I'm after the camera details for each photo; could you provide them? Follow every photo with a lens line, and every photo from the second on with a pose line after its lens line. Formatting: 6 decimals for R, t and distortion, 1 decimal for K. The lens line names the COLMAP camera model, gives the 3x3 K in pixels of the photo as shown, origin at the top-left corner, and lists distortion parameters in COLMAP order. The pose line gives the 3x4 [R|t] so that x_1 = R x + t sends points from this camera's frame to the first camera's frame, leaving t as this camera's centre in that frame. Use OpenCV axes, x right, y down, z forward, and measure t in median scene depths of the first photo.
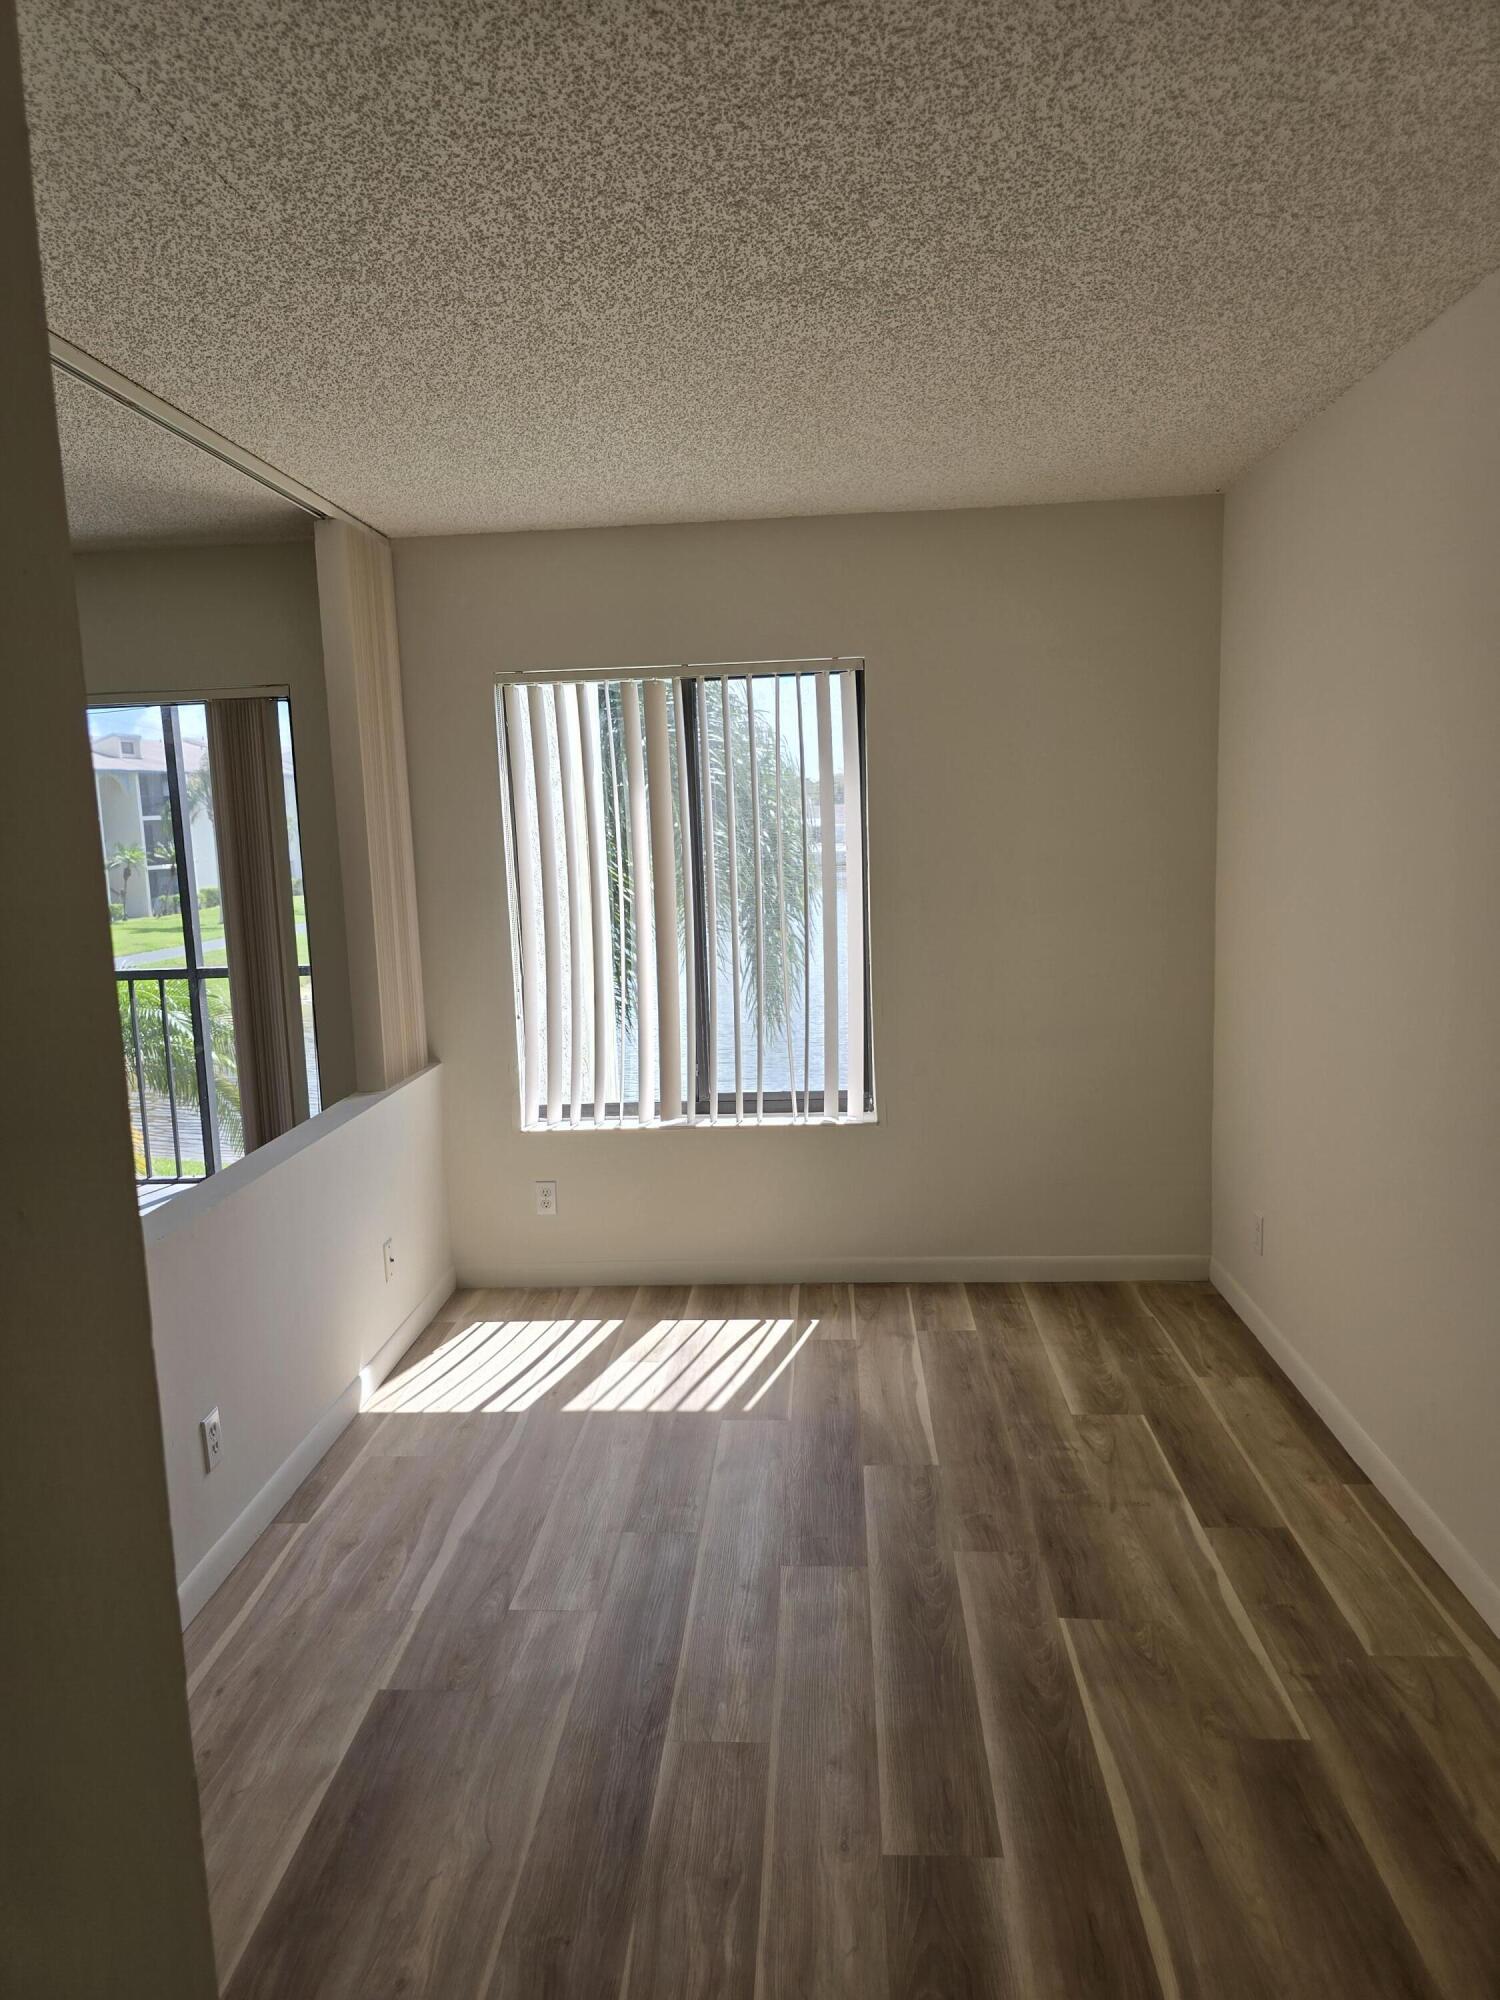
lens RADIAL K [[1341.9, 0, 867.4], [0, 1341.9, 924.4], [0, 0, 1]] dist [0.003837, 0.000334]
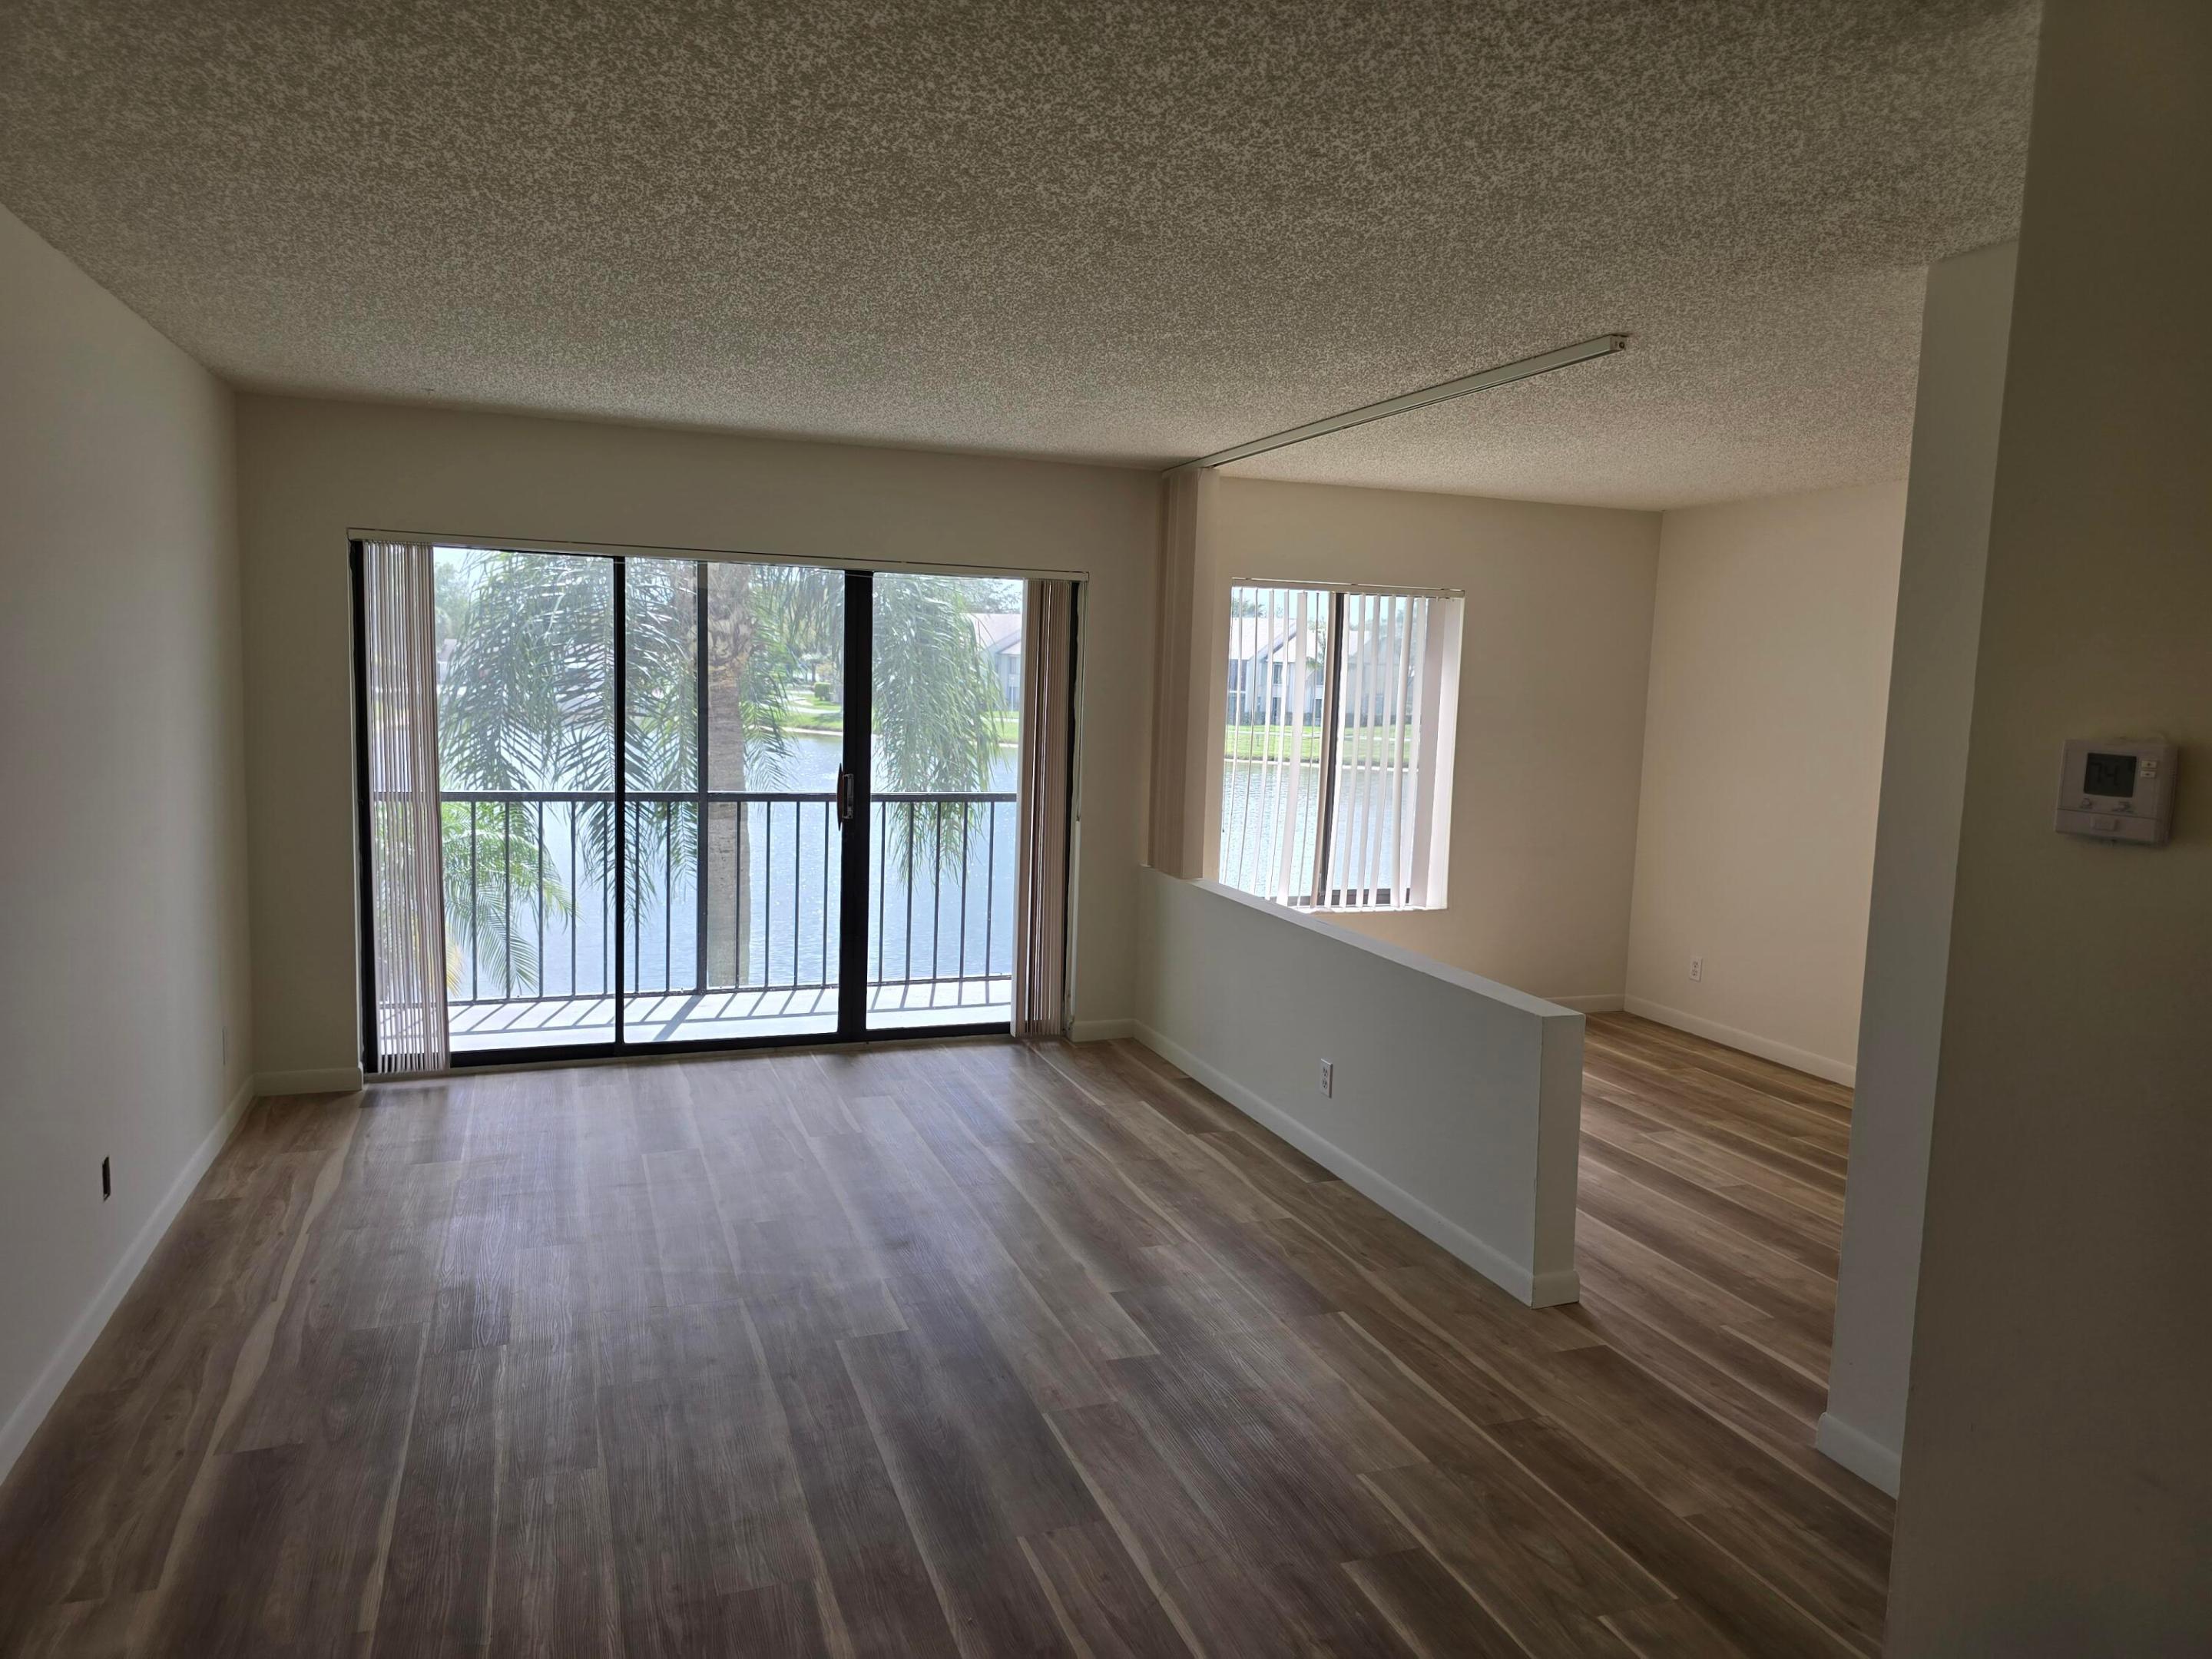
lens RADIAL K [[1494.4, 0, 1106.0], [0, 1494.4, 829.5], [0, 0, 1]] dist [0.003621, -0.005477]
pose [[0.920517, 0.012991, 0.390487, -1.428500], [-0.029376, 0.998919, 0.036015, 0.021232], [-0.389598, -0.044624, 0.919904, -0.511448]]
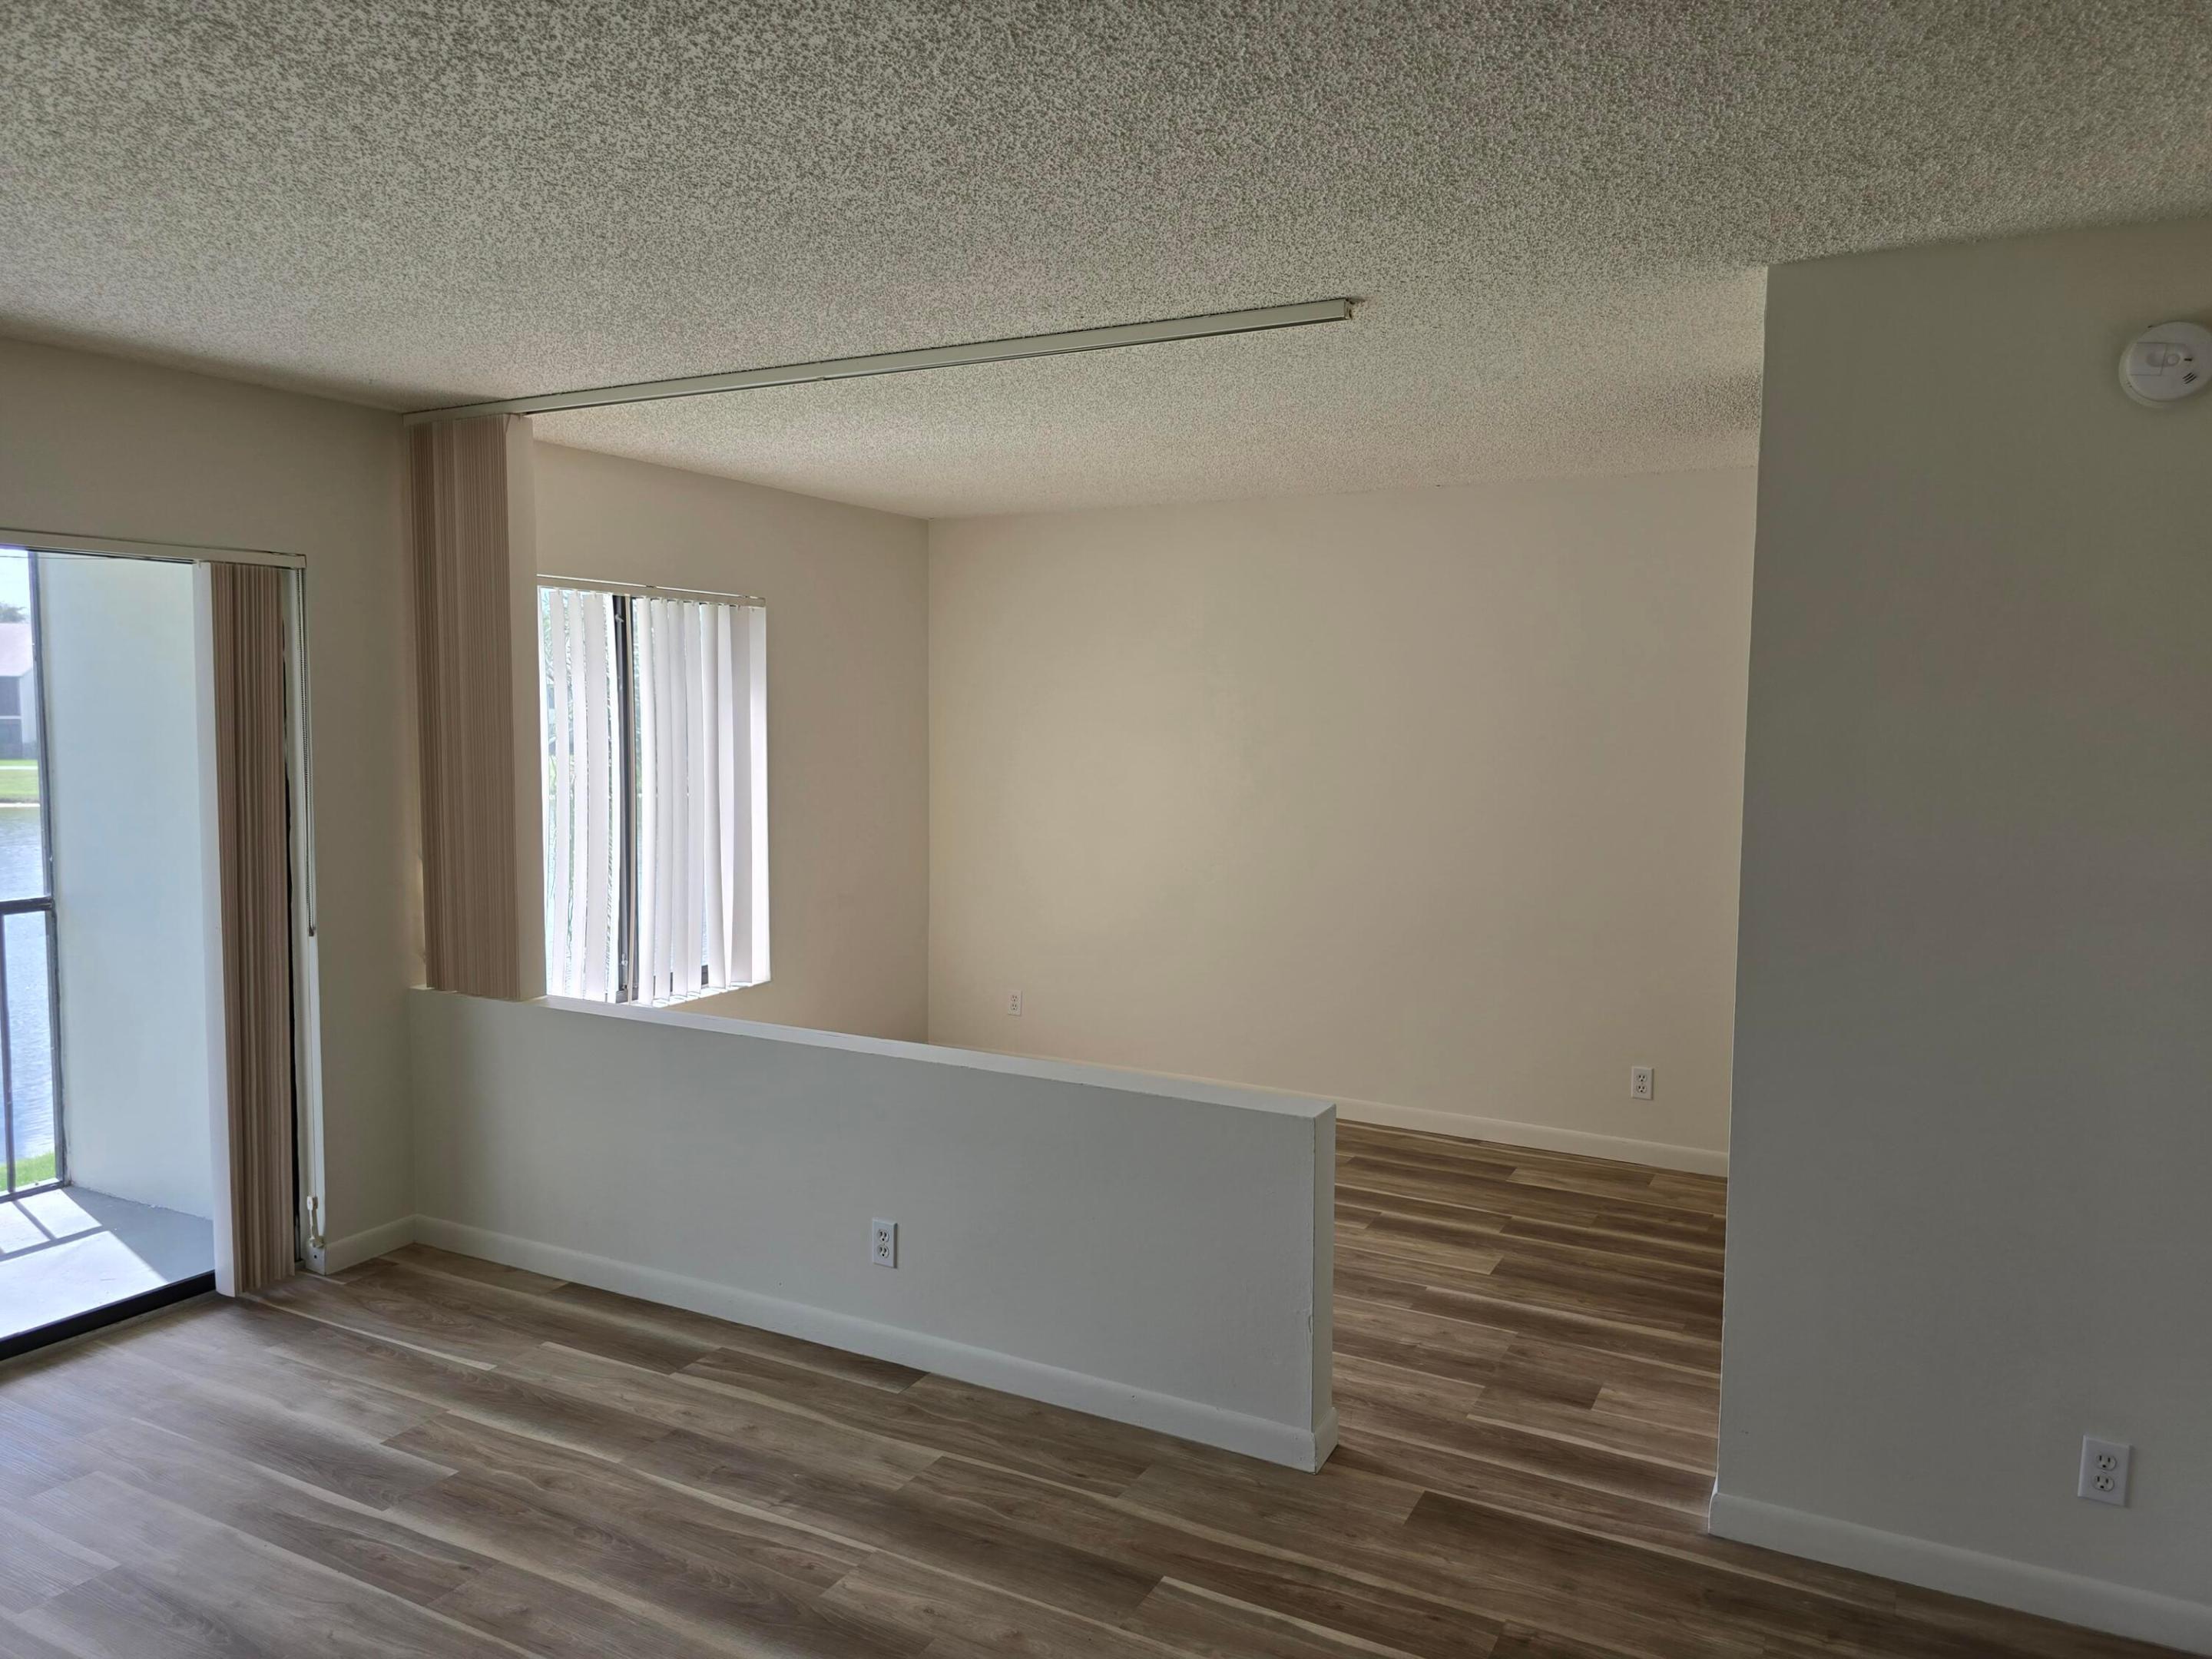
lens RADIAL K [[1500.0, 0, 1083.9], [0, 1500.0, 808.6], [0, 0, 1]] dist [0.031569, -0.005458]
pose [[0.422946, -0.038348, 0.905343, -1.611777], [0.046044, 0.998723, 0.020793, -0.033259], [-0.904984, 0.032891, 0.424171, 0.253940]]
